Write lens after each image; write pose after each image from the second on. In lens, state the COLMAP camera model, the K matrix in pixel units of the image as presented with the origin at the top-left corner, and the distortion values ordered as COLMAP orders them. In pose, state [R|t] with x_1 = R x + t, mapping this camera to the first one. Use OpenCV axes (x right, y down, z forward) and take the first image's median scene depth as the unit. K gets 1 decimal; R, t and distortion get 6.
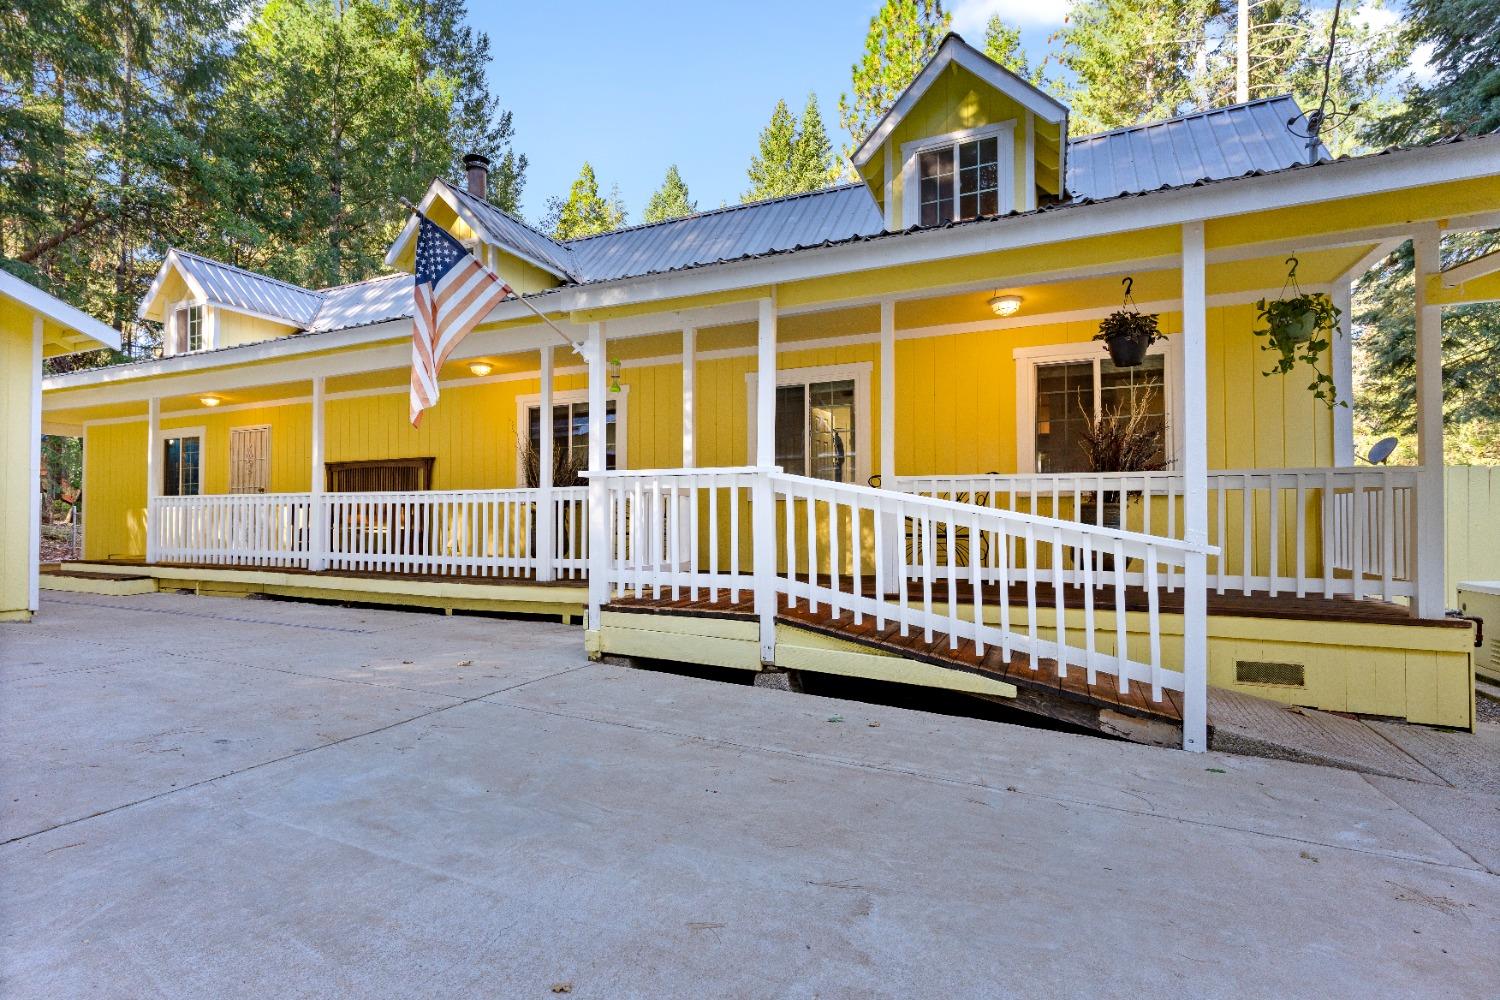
lens RADIAL K [[712.5, 0, 732.0], [0, 712.5, 504.9], [0, 0, 1]] dist [0.001025, 0.000538]
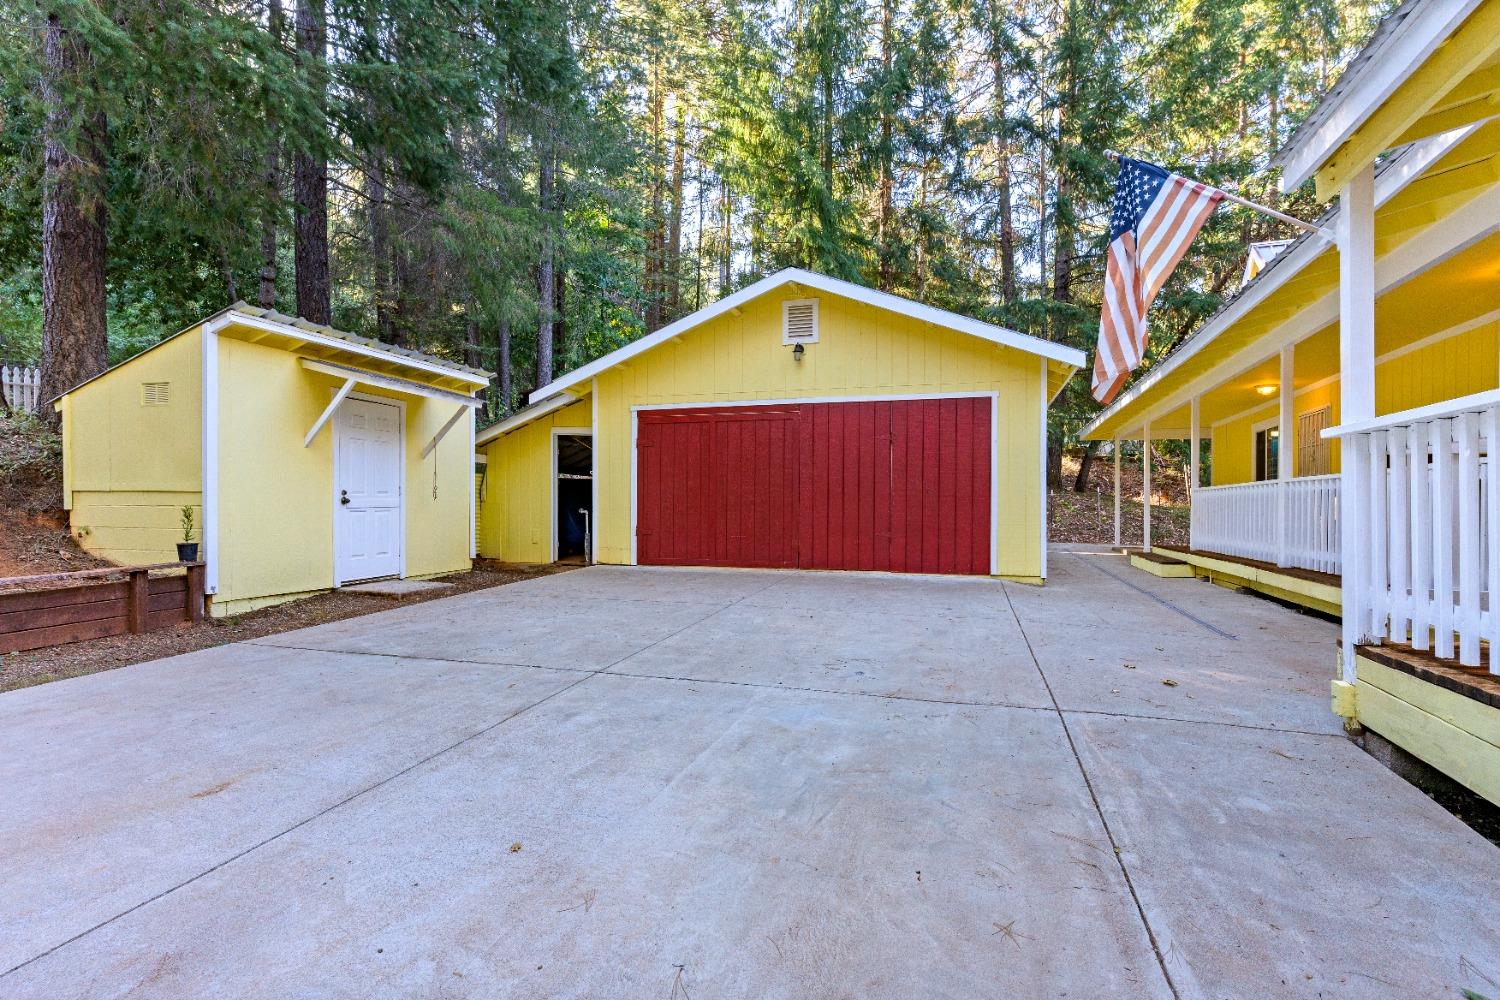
lens RADIAL K [[718.5, 0, 750.0], [0, 718.5, 500.0], [0, 0, 1]] dist [0.005484, 0.000519]
pose [[0.103976, -0.018744, -0.994403, 0.481144], [0.021175, 0.999637, -0.016628, 0.022974], [0.994354, -0.019327, 0.104335, 0.540474]]
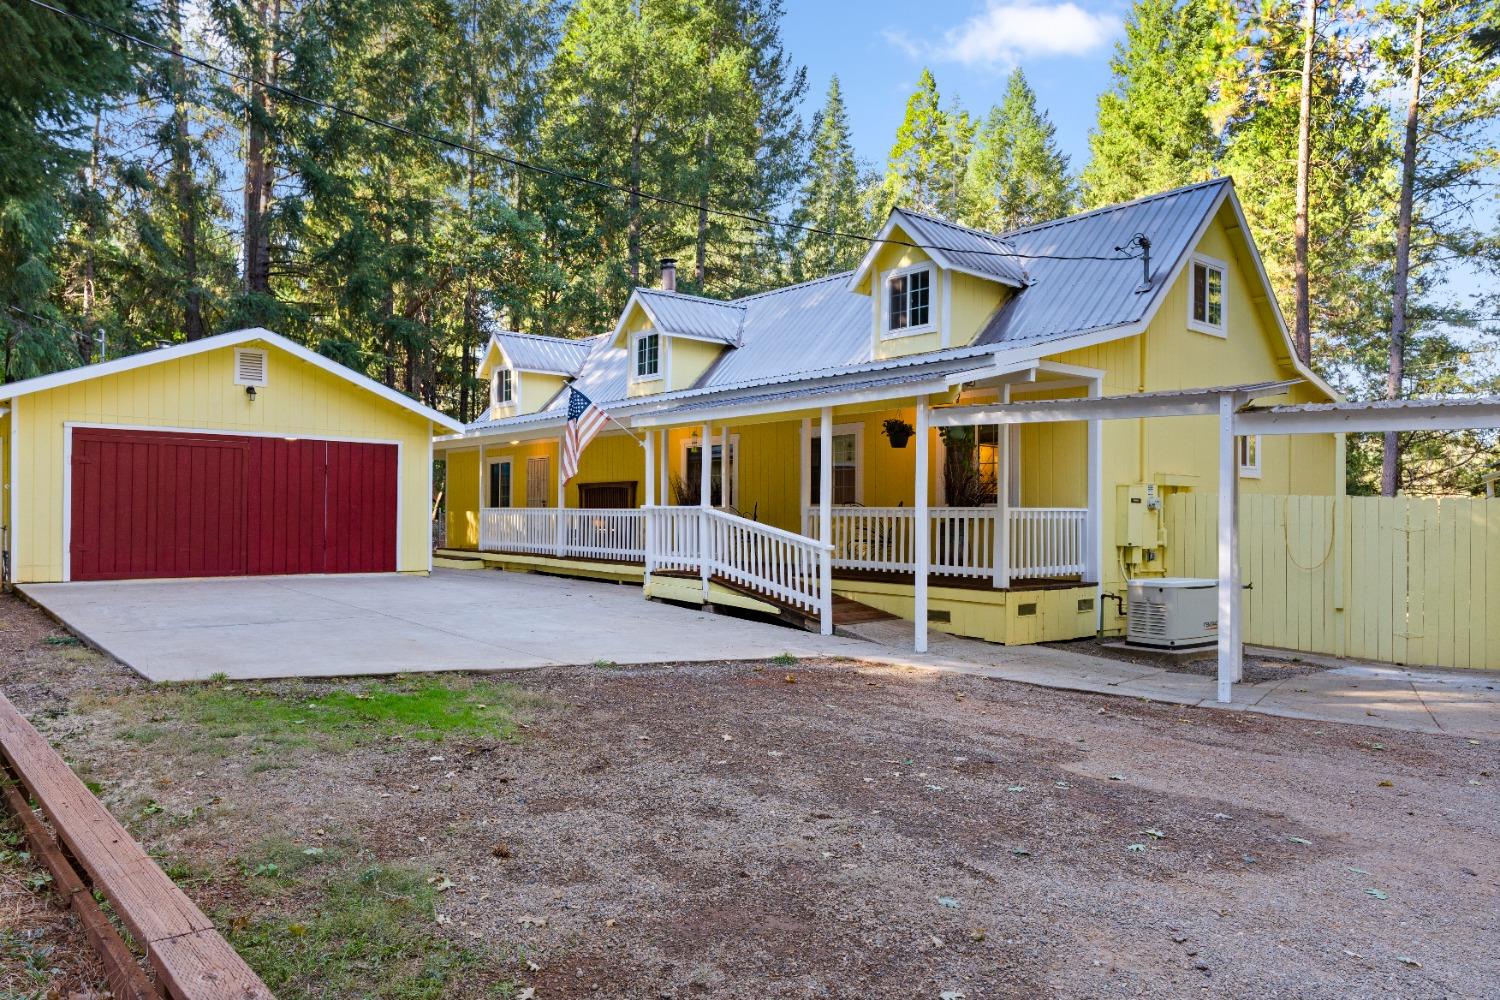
lens RADIAL K [[1059.4, 0, 750.0], [0, 1059.4, 500.0], [0, 0, 1]] dist [-0.031877, -0.000096]
pose [[0.899607, -0.000650, -0.436699, 1.759017], [0.005069, 0.999947, 0.008955, -0.113778], [0.436670, -0.010270, 0.899563, -1.998071]]
